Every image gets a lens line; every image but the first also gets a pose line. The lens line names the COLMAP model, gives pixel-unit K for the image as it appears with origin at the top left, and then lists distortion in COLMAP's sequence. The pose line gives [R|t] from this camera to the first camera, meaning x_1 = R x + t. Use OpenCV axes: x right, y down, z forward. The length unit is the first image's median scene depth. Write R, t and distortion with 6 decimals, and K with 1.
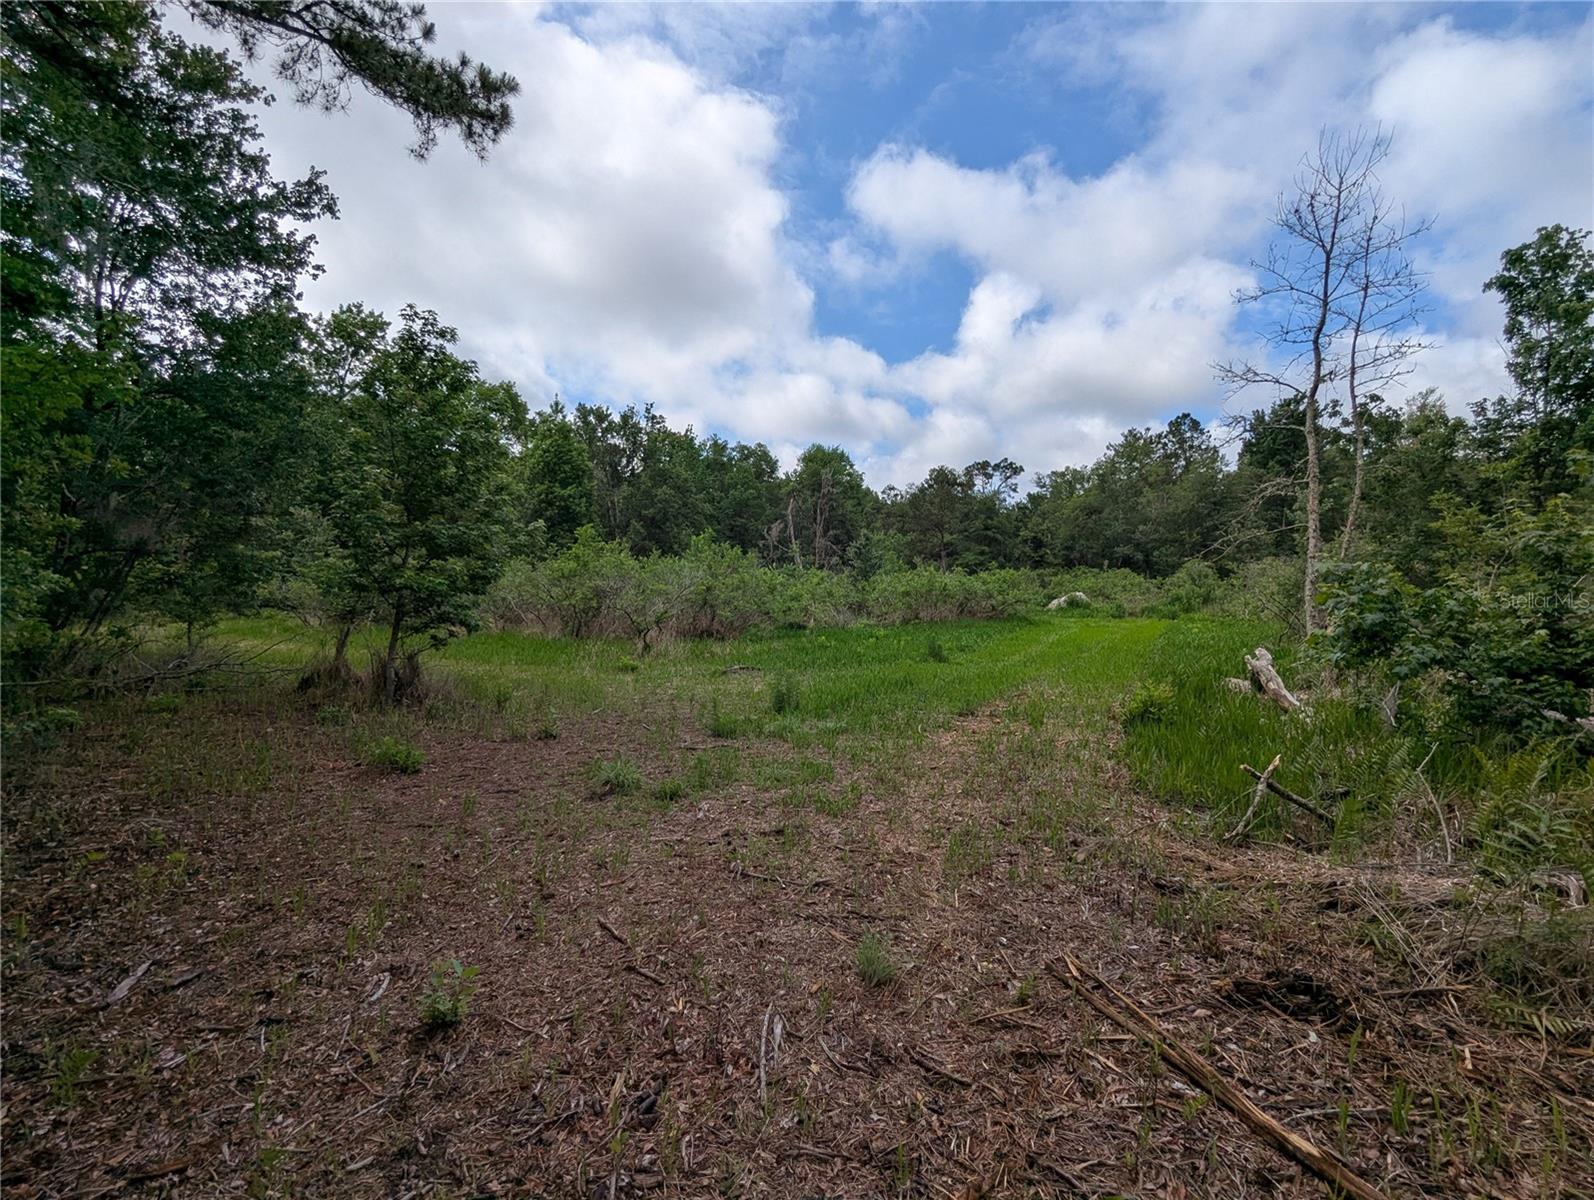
lens RADIAL K [[780.2, 0, 797.3], [0, 780.2, 609.5], [0, 0, 1]] dist [0.003860, 0.000889]
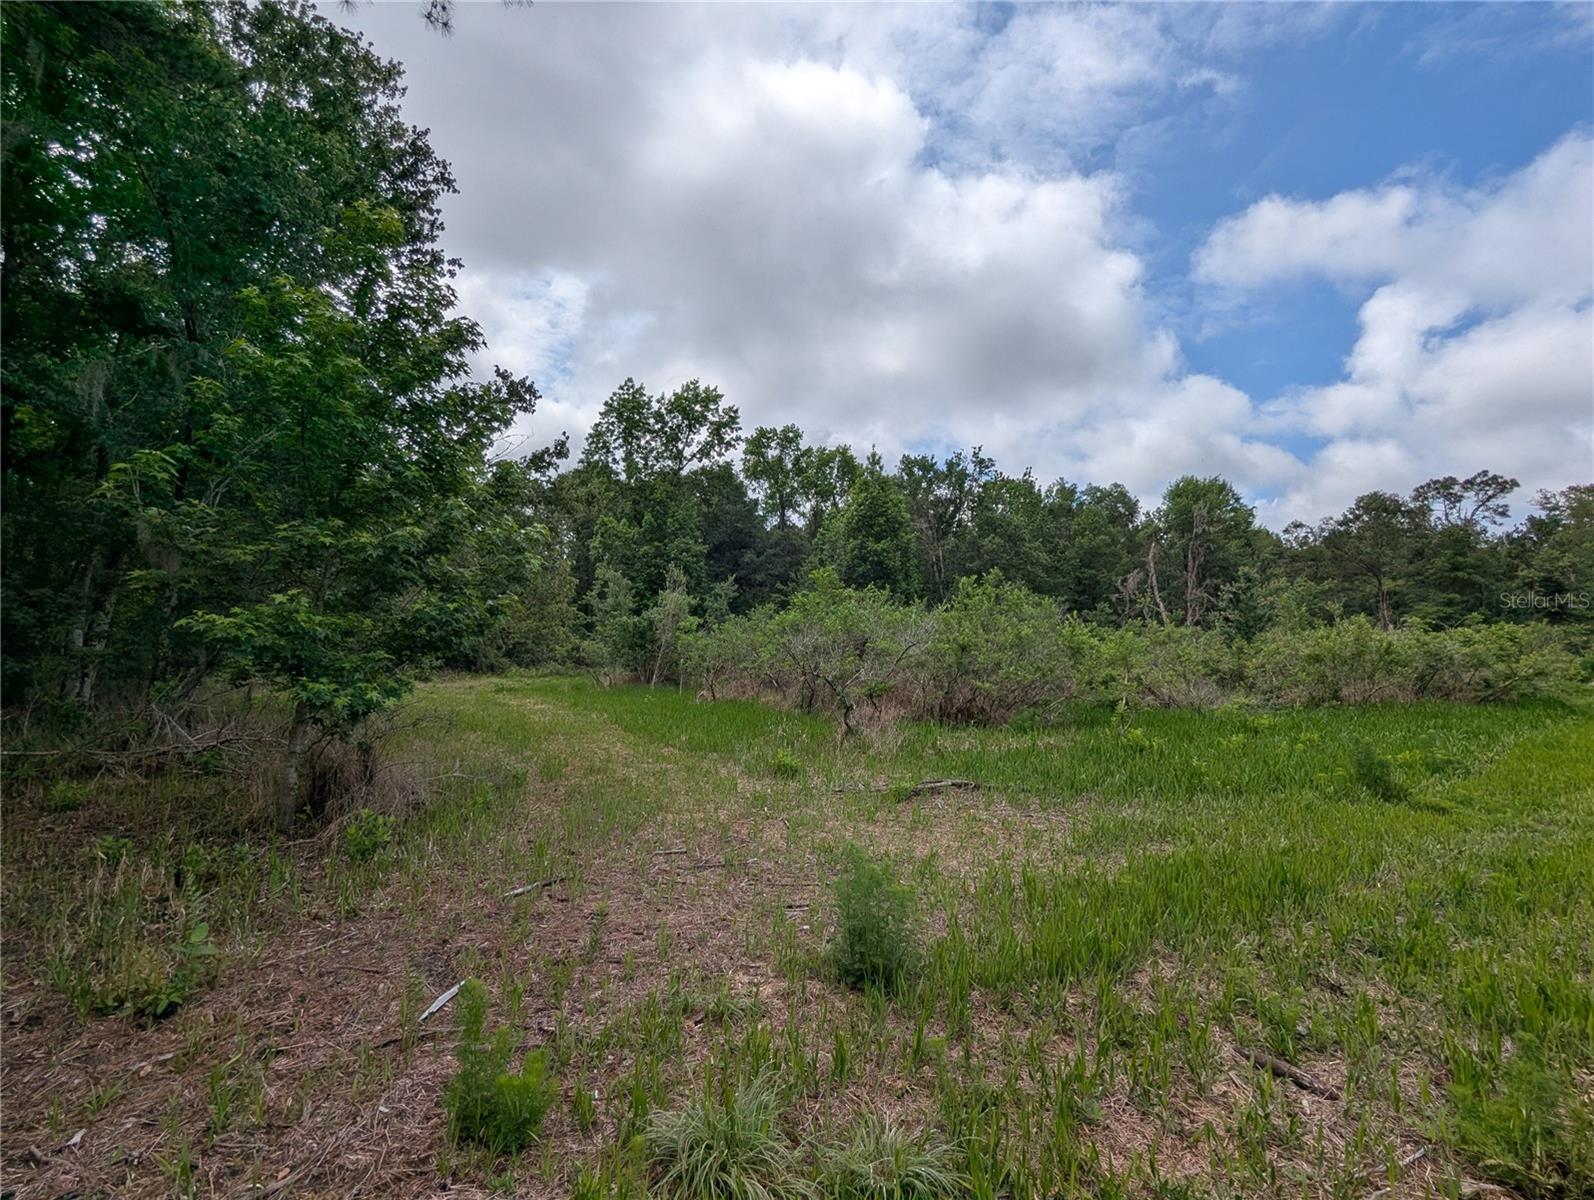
lens RADIAL K [[780.2, 0, 797.3], [0, 780.2, 609.5], [0, 0, 1]] dist [0.003860, 0.000889]
pose [[0.897039, -0.018962, -0.441545, 0.018912], [-0.016799, 0.996894, -0.076940, -0.001731], [0.441633, 0.076435, 0.893934, 0.103547]]
